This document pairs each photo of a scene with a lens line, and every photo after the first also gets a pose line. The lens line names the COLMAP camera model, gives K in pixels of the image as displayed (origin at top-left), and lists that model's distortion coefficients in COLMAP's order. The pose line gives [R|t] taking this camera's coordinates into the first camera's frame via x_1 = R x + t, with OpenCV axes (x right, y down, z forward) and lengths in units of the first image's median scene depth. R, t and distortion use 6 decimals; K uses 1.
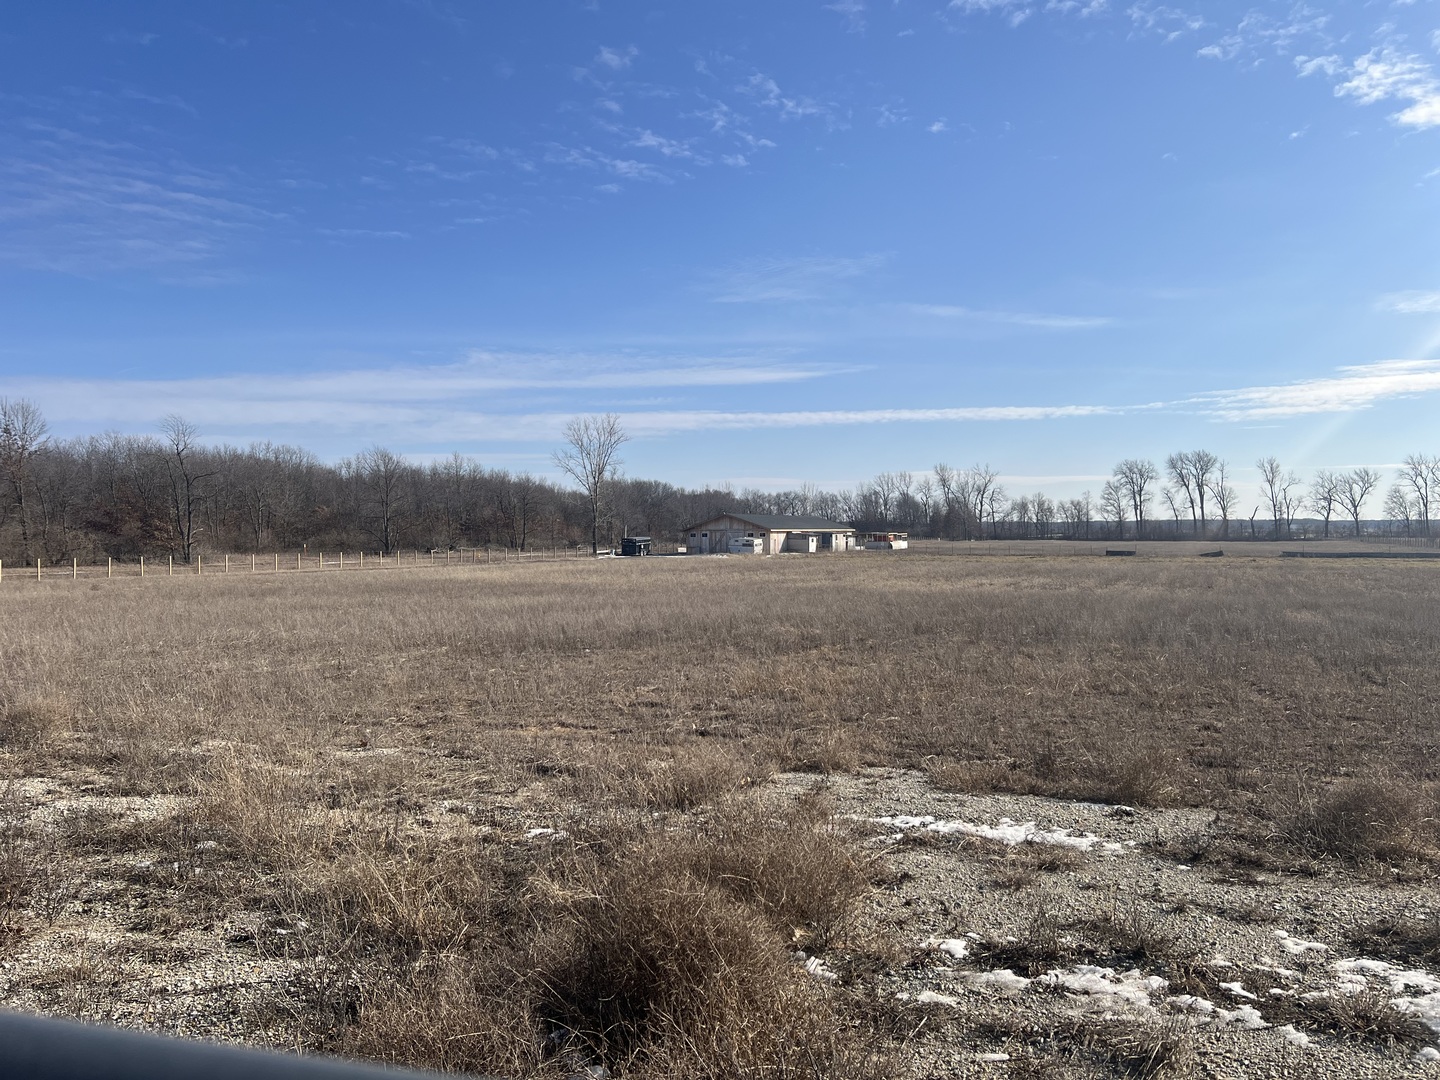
lens RADIAL K [[1090.6, 0, 724.2], [0, 1090.6, 512.5], [0, 0, 1]] dist [0.068422, -0.075659]
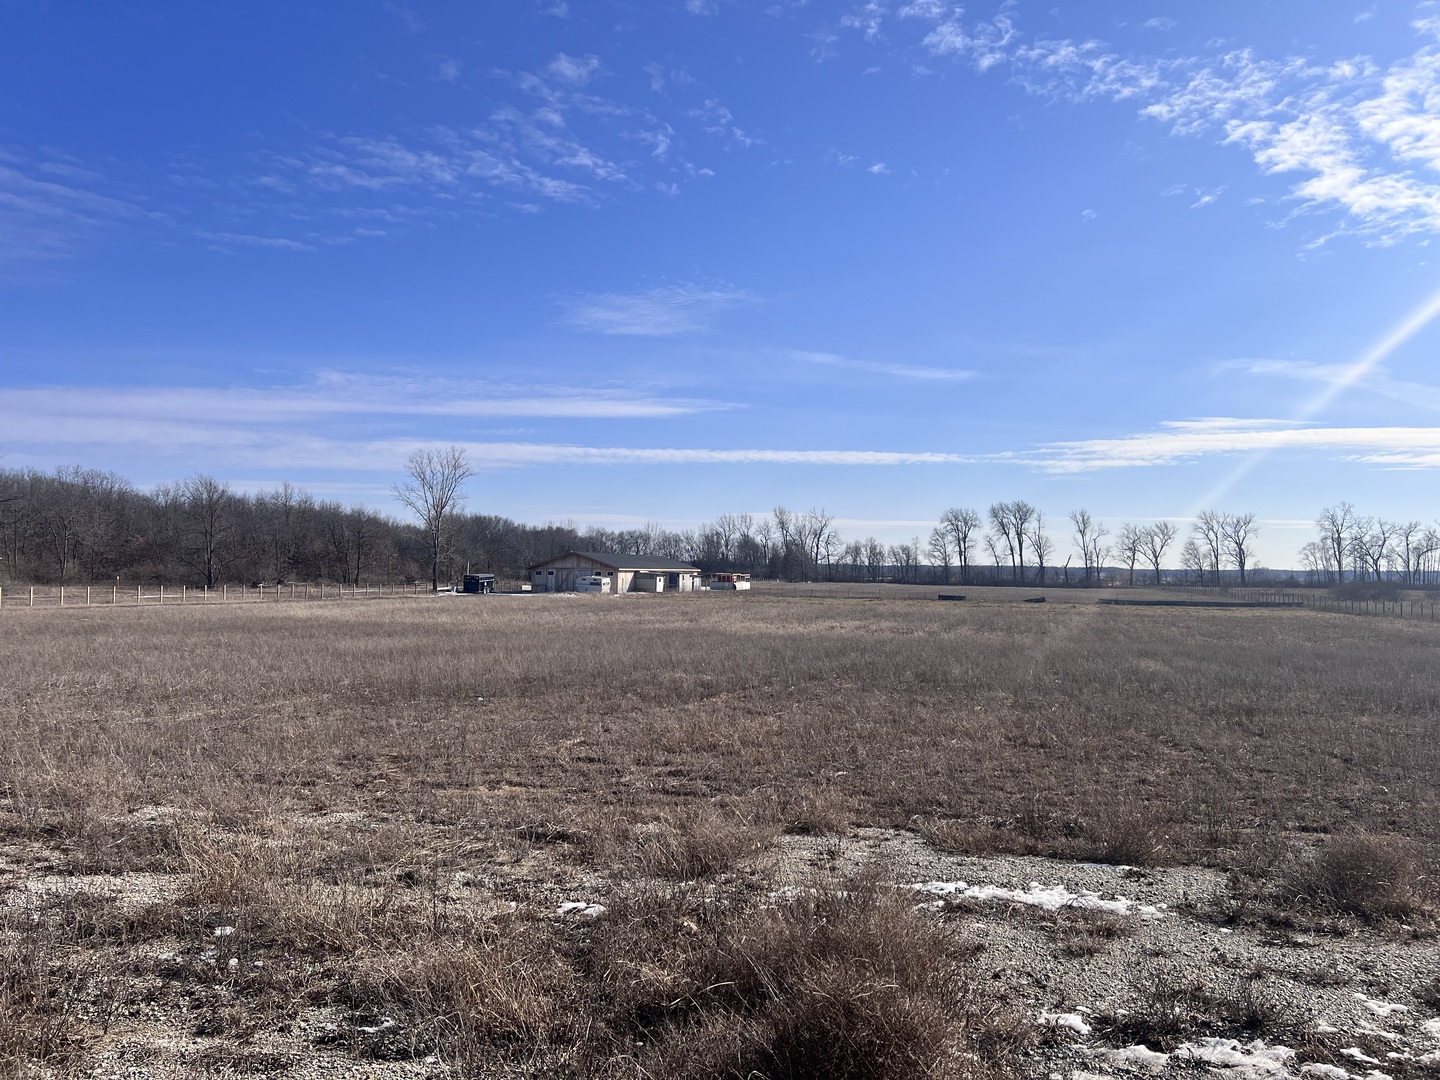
lens RADIAL K [[1118.3, 0, 684.5], [0, 1118.3, 587.4], [0, 0, 1]] dist [0.078475, -0.094019]
pose [[0.989794, 0.018188, 0.141343, -0.153239], [-0.023231, 0.999148, 0.034109, -0.012918], [-0.140602, -0.037044, 0.989373, 0.027563]]
